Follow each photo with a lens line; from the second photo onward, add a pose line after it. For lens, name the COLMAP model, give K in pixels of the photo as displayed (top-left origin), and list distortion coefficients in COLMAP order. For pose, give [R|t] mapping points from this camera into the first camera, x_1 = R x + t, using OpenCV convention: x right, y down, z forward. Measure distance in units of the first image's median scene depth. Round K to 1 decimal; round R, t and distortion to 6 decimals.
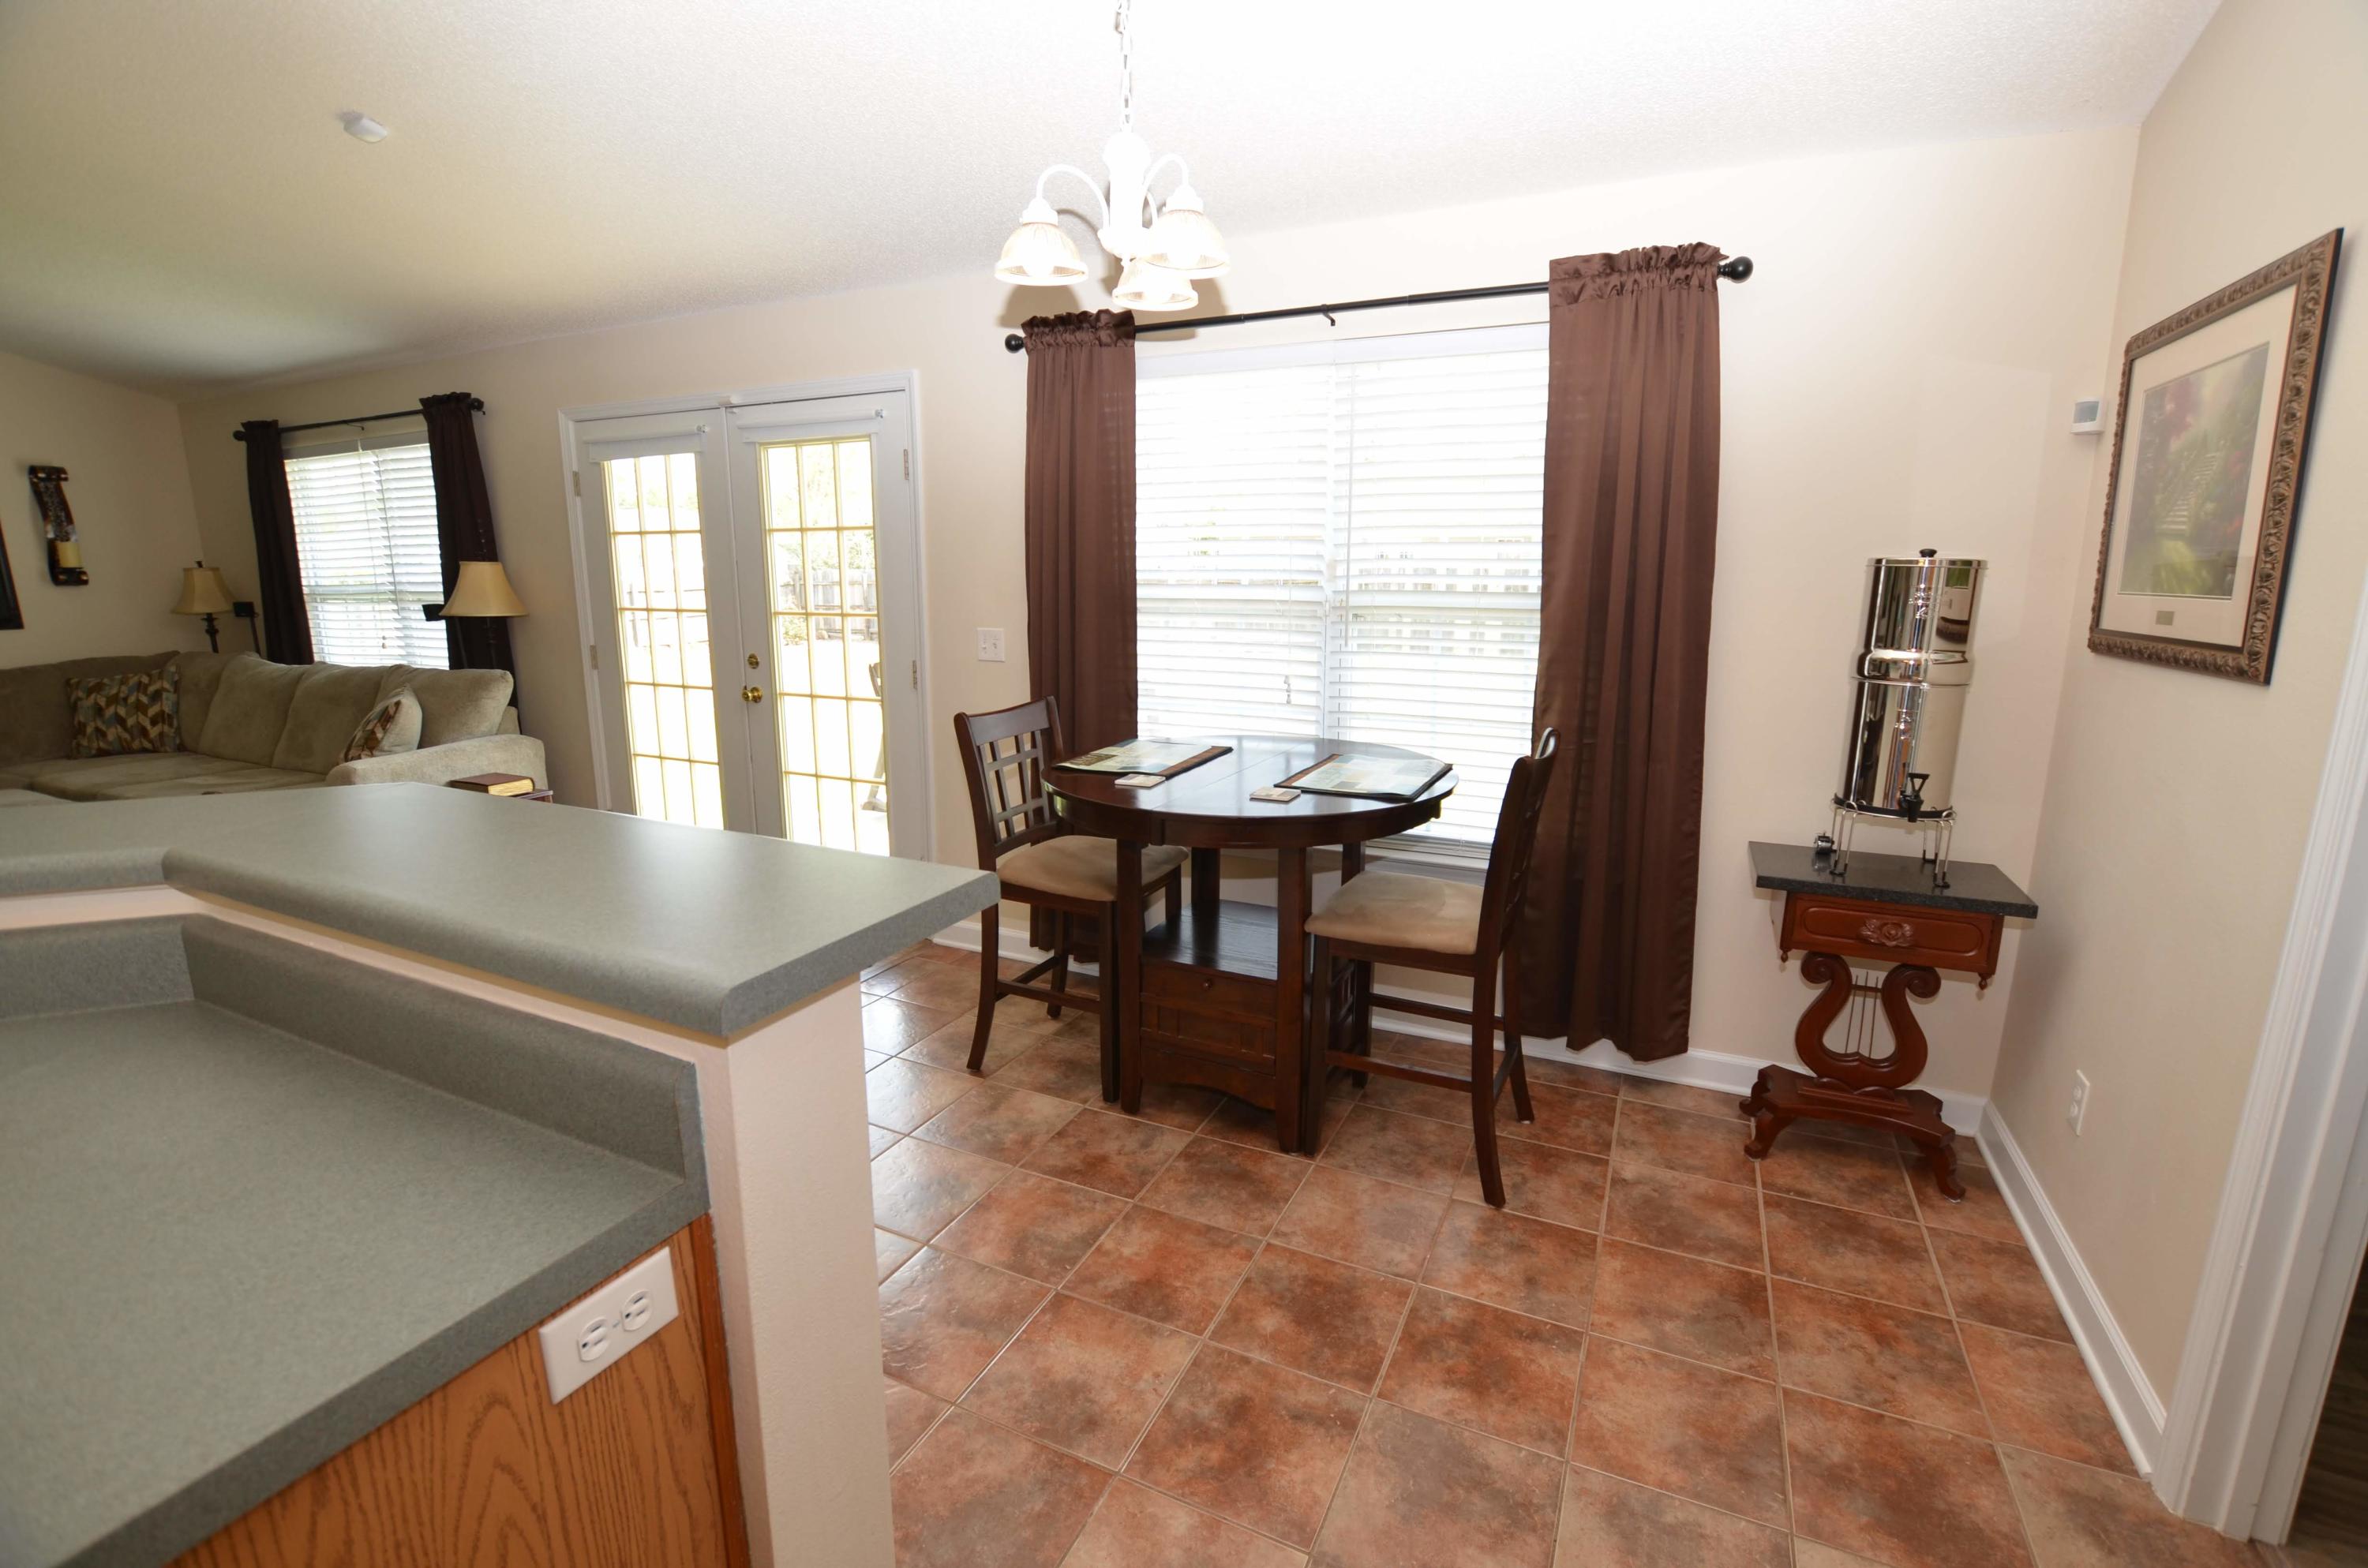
lens RADIAL K [[1031.9, 0, 1180.8], [0, 1031.9, 776.0], [0, 0, 1]] dist [-0.001447, -0.000218]
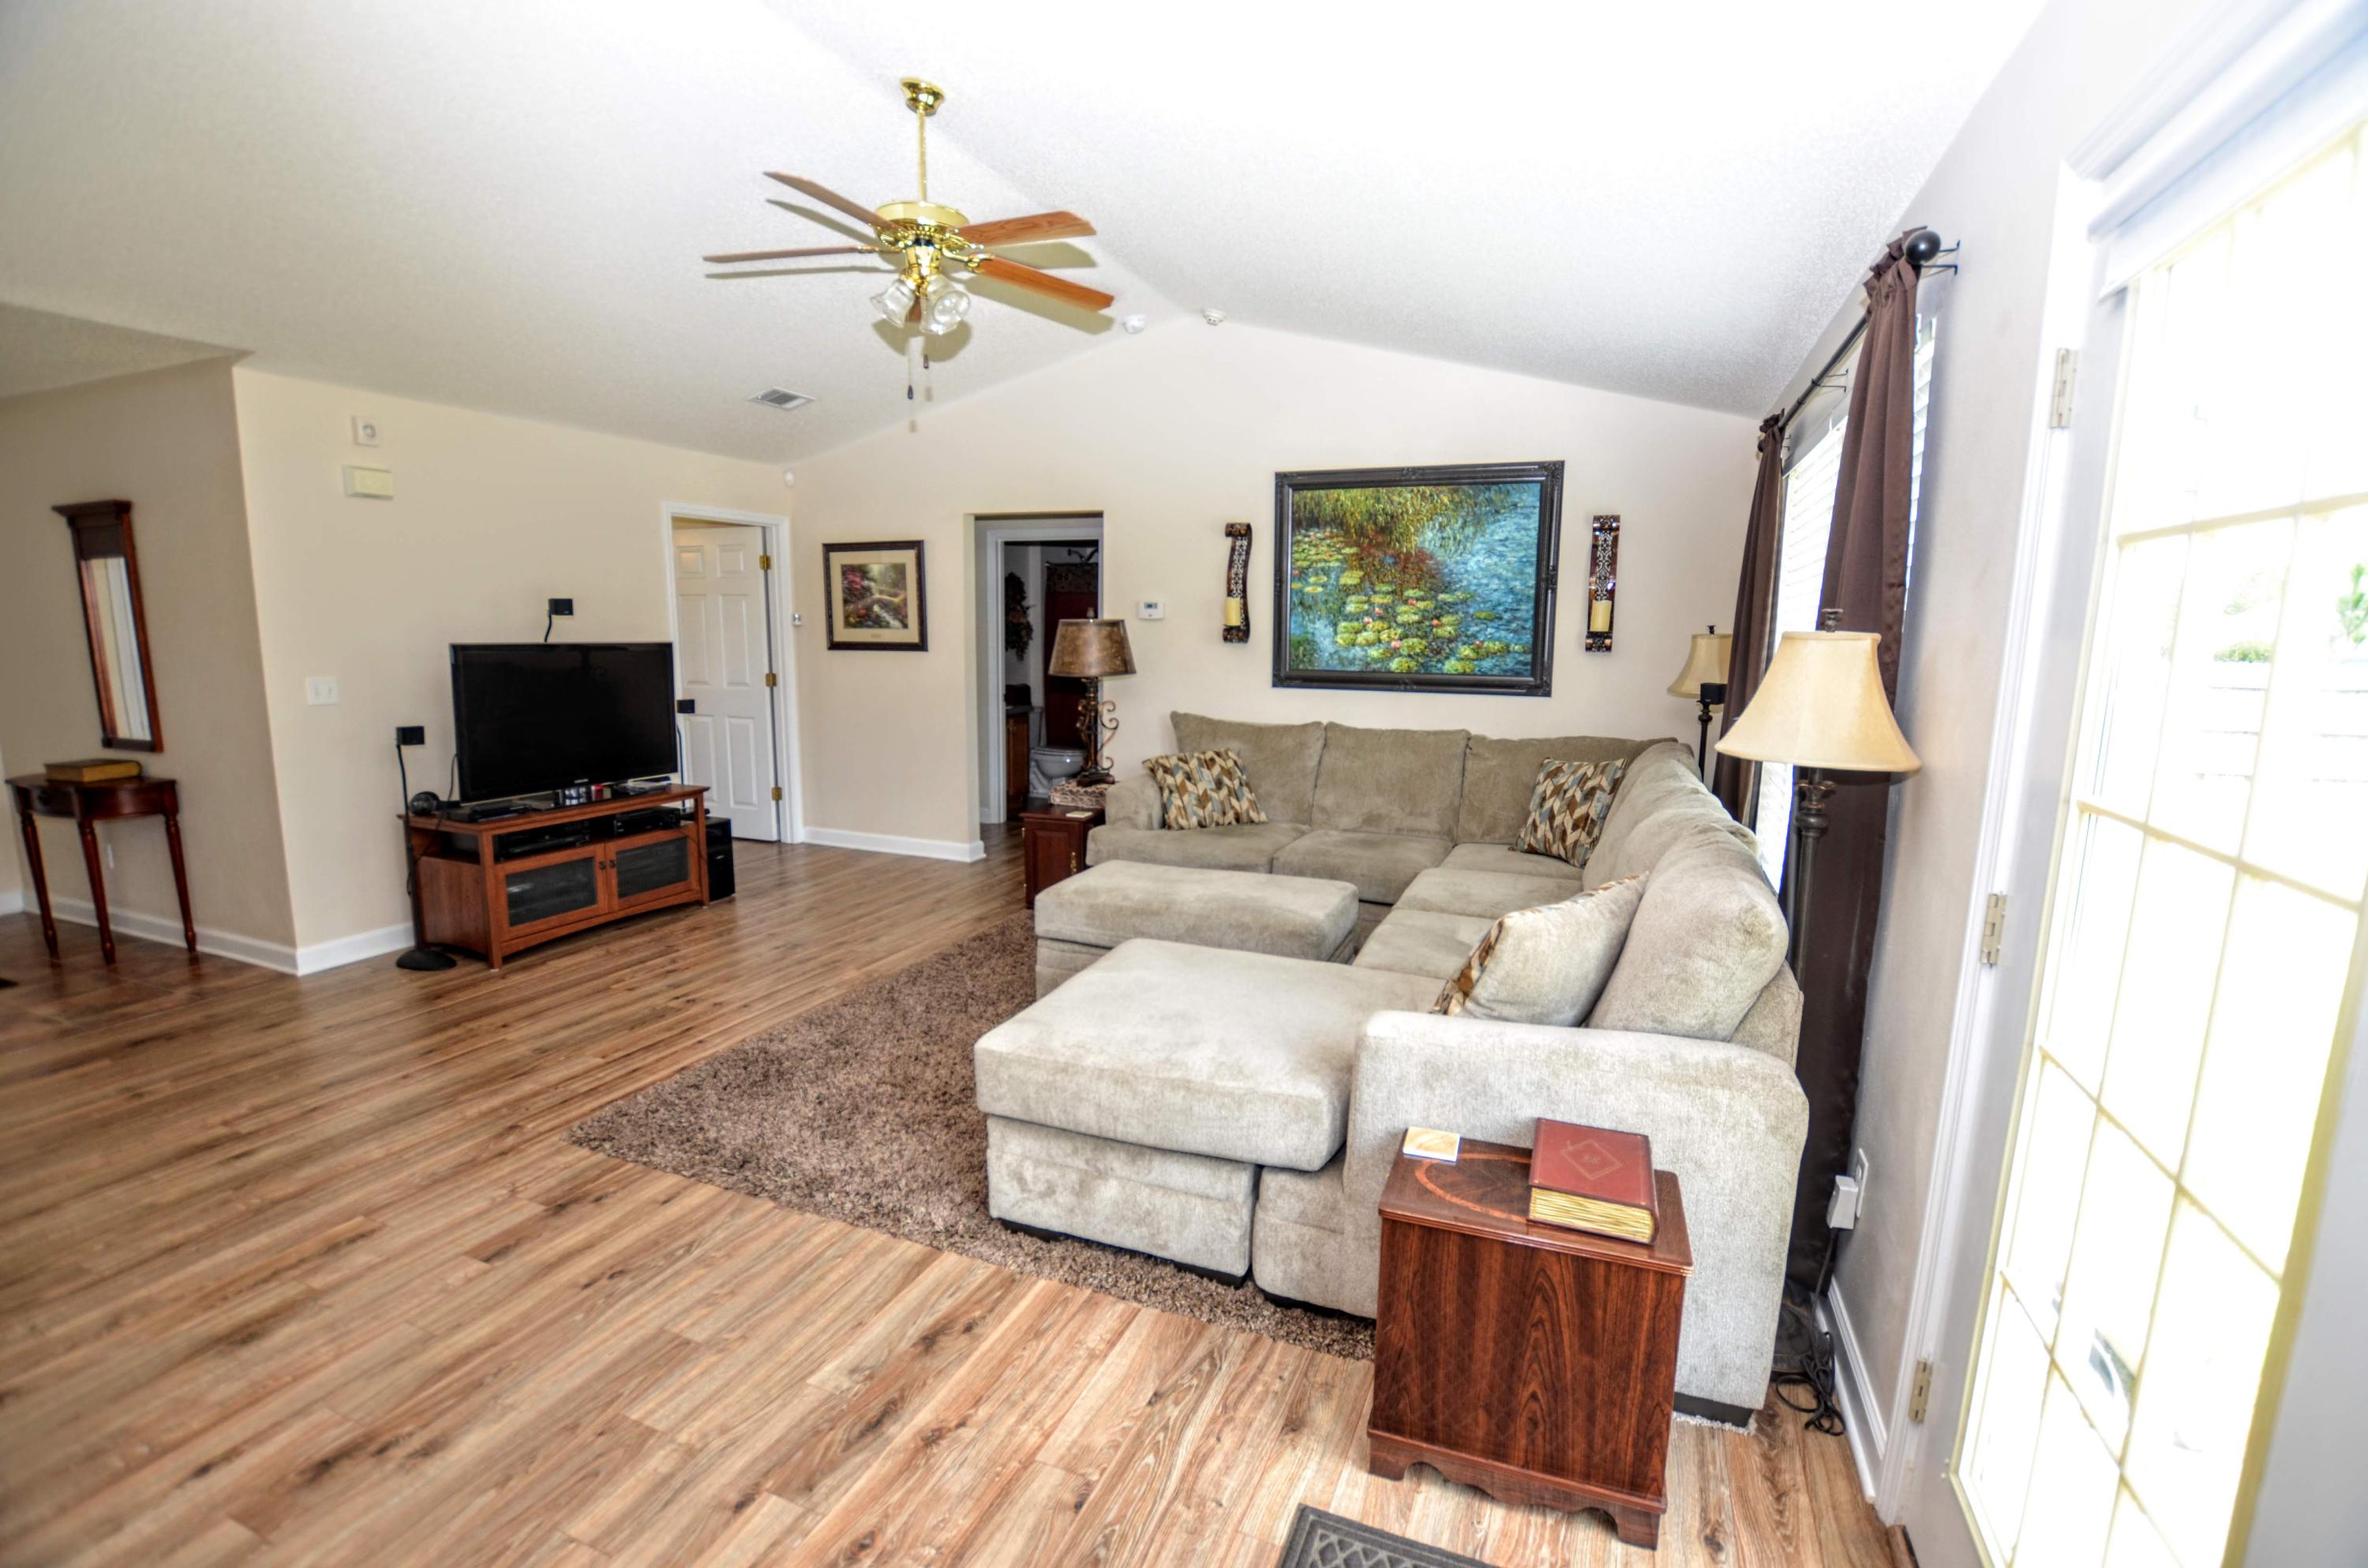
lens RADIAL K [[1031.9, 0, 1187.6], [0, 1031.9, 785.5], [0, 0, 1]] dist [-0.001447, -0.000218]
pose [[0.067923, 0.162561, -0.984358, -0.239361], [-0.213917, 0.966063, 0.144779, -0.133694], [0.974488, 0.200736, 0.100393, 0.622557]]
